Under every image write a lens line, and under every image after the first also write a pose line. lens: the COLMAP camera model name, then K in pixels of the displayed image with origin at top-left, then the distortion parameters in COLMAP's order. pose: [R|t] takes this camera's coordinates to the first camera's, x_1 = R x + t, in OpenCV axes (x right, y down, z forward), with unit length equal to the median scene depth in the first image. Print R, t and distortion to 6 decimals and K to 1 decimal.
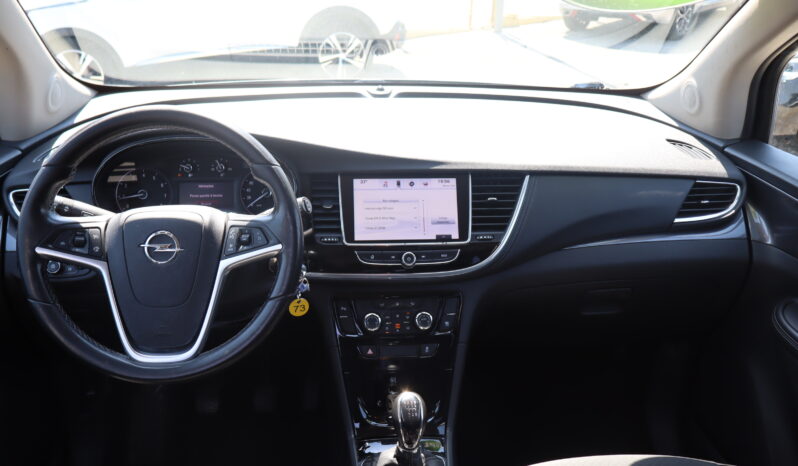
lens RADIAL K [[670.2, 0, 403.4], [0, 670.2, 234.4], [0, 0, 1]] dist [-0.005170, 0.006081]
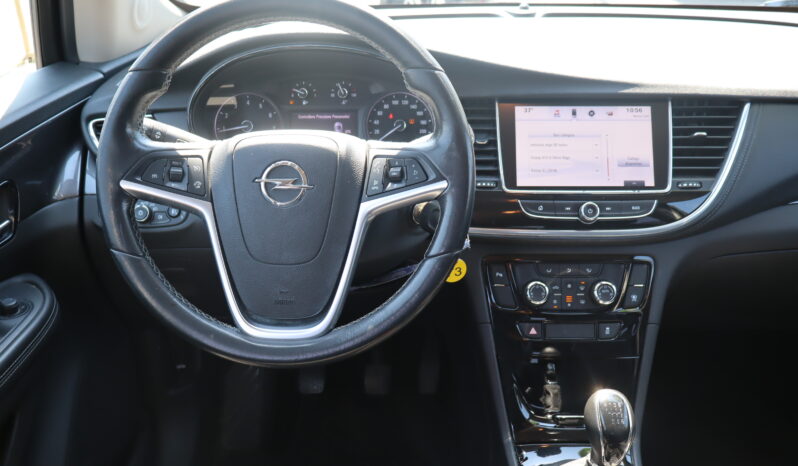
lens RADIAL K [[670.2, 0, 403.4], [0, 670.2, 234.4], [0, 0, 1]] dist [-0.005170, 0.006081]
pose [[0.994844, 0.019767, -0.099473, -0.124454], [-0.015630, 0.998987, 0.042201, 0.033770], [0.100207, -0.040429, 0.994145, 0.223628]]
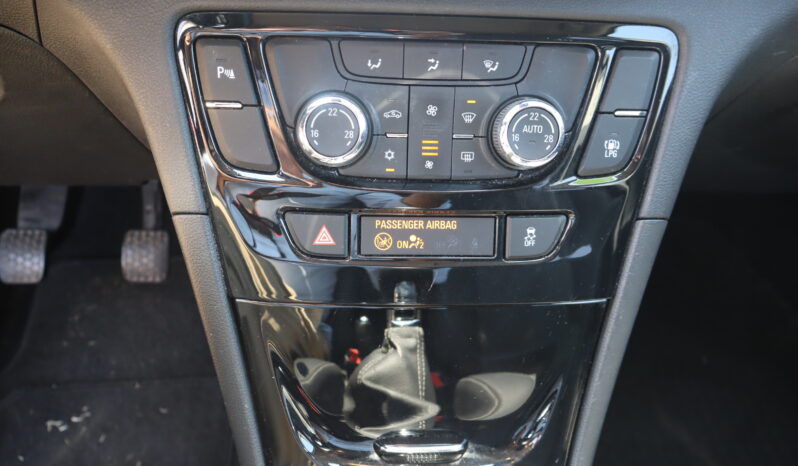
lens RADIAL K [[670.2, 0, 403.4], [0, 670.2, 234.4], [0, 0, 1]] dist [-0.005170, 0.006081]
pose [[0.997734, 0.058183, -0.033787, -0.008060], [-0.042824, 0.936480, 0.348096, 0.076854], [0.051894, -0.345860, 0.936850, 0.745828]]
